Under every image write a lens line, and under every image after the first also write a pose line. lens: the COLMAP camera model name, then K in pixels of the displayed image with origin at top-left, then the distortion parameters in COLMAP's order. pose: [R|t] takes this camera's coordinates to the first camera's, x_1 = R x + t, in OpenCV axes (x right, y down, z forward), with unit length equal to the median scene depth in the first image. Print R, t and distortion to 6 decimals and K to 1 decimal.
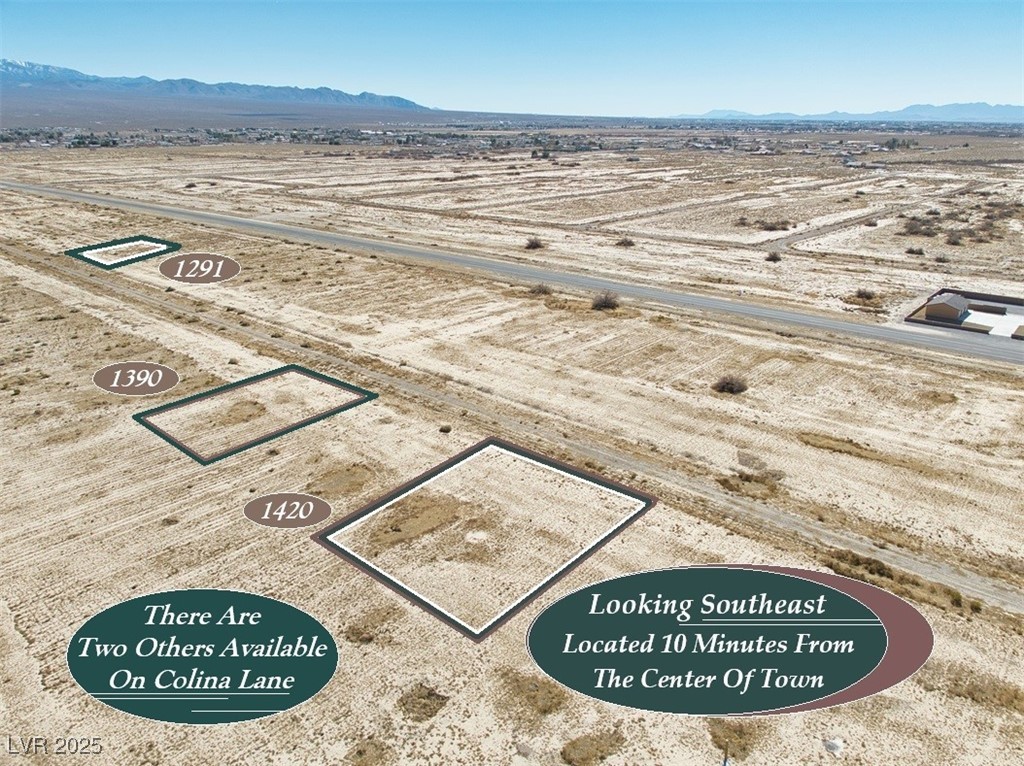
lens RADIAL K [[722.1, 0, 510.8], [0, 722.1, 385.2], [0, 0, 1]] dist [0.018902, -0.044483]
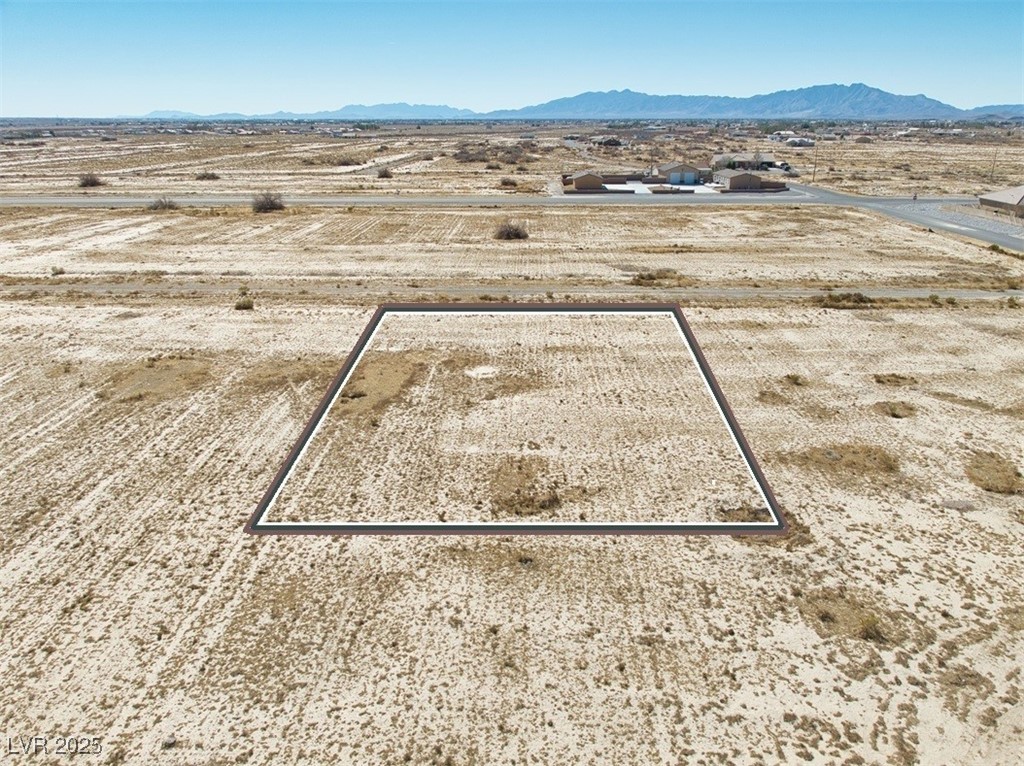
lens RADIAL K [[722.1, 0, 507.6], [0, 722.1, 371.8], [0, 0, 1]] dist [0.018902, -0.044483]
pose [[0.773423, -0.204247, 0.600083, -0.253169], [0.214856, 0.975098, 0.054969, 0.109198], [-0.596367, 0.086416, 0.798047, 0.289343]]
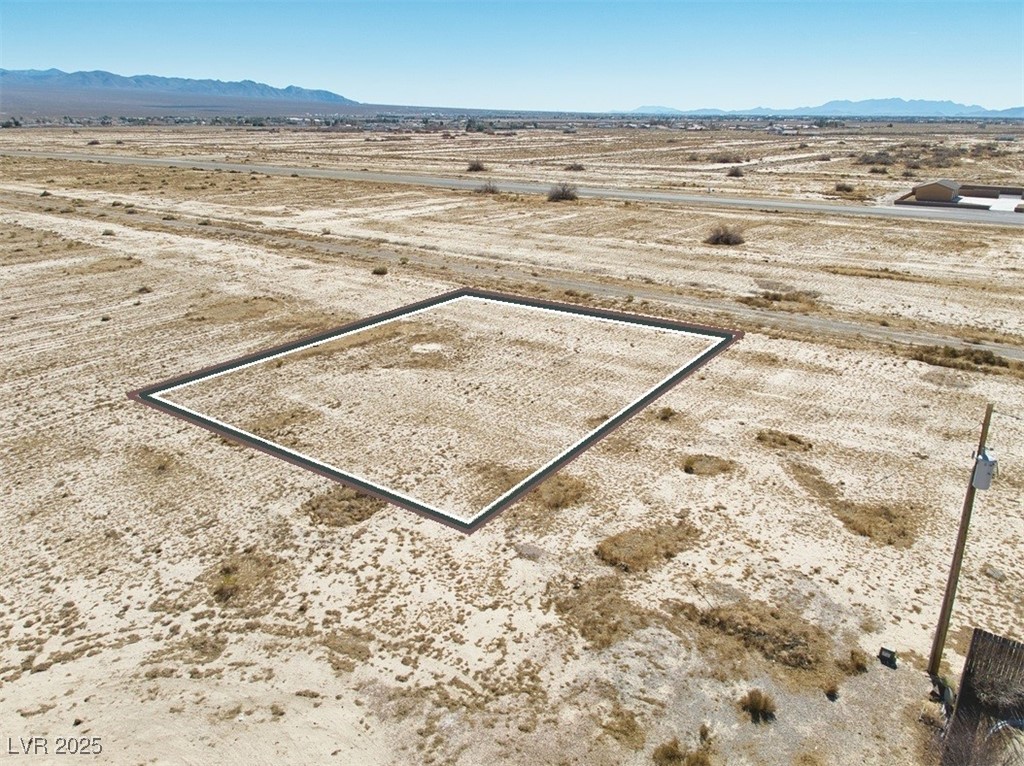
lens RADIAL K [[722.1, 0, 514.3], [0, 722.1, 390.1], [0, 0, 1]] dist [0.018902, -0.044483]
pose [[0.995697, -0.024423, 0.089391, -0.016099], [0.023309, 0.999637, 0.013487, 0.148324], [-0.089688, -0.011345, 0.995905, 0.178230]]
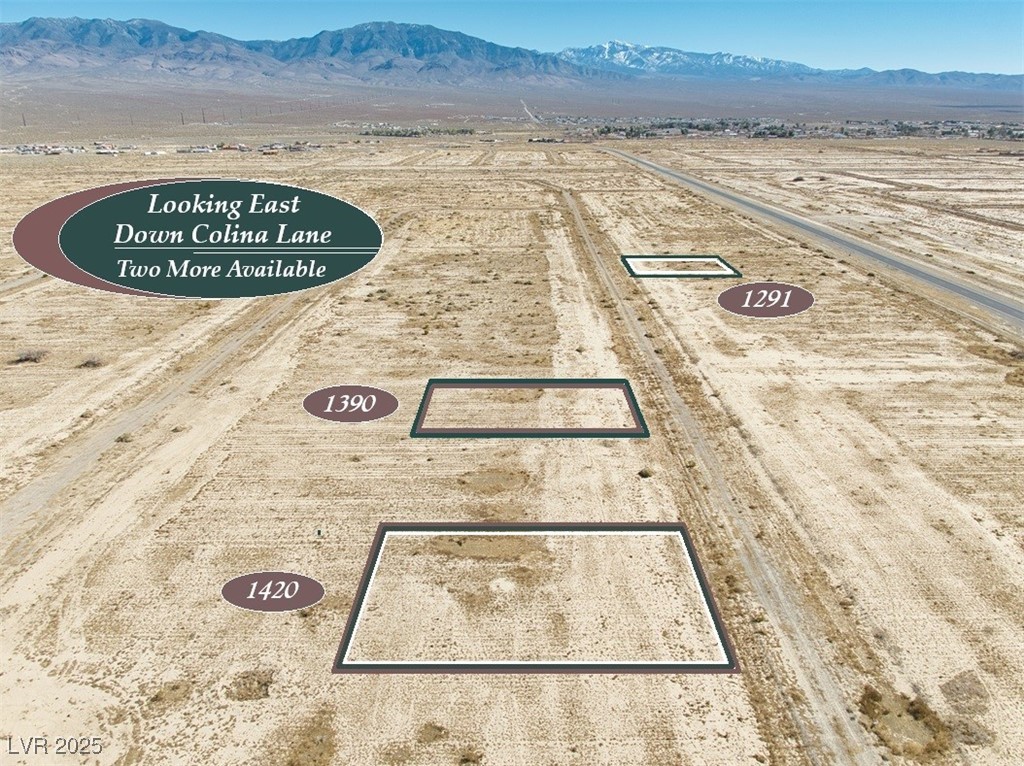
lens RADIAL K [[722.1, 0, 504.9], [0, 722.1, 393.1], [0, 0, 1]] dist [0.018902, -0.044483]
pose [[0.653480, 0.266975, -0.708300, 0.322123], [-0.253178, 0.958933, 0.127862, -0.082997], [0.713348, 0.095771, 0.694235, 0.215740]]
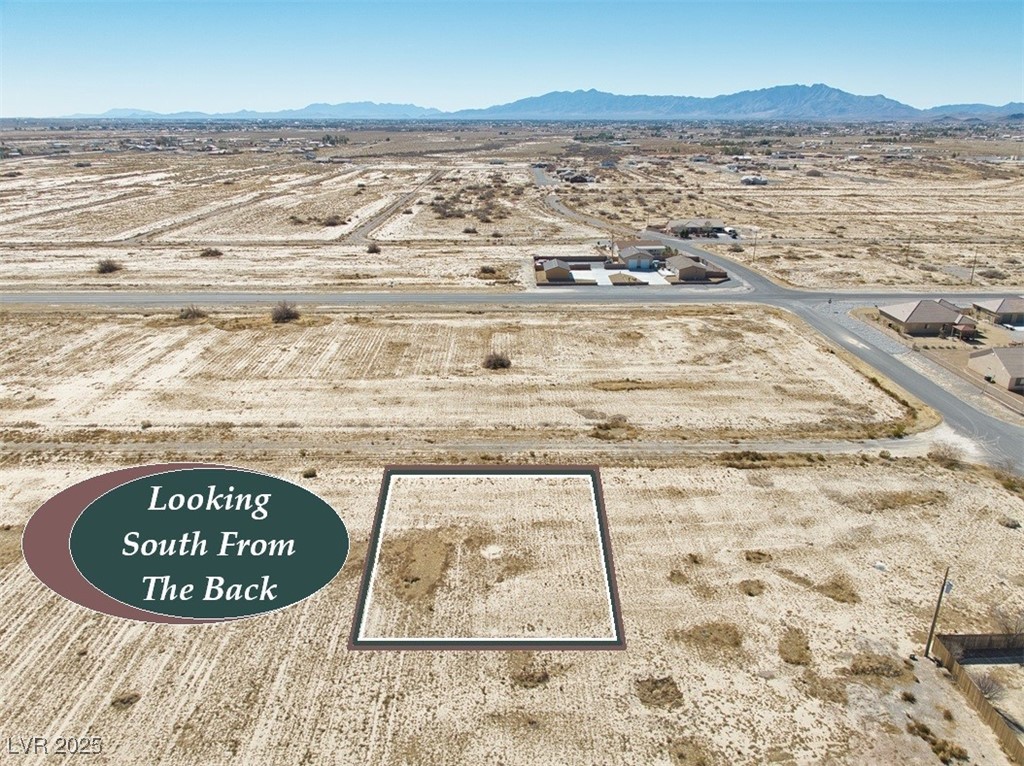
lens RADIAL K [[722.1, 0, 503.4], [0, 722.1, 379.8], [0, 0, 1]] dist [0.018902, -0.044483]
pose [[0.748734, -0.226326, 0.623037, -0.358646], [0.229502, 0.970284, 0.076664, -0.052002], [-0.621874, 0.085587, 0.778427, 0.131763]]
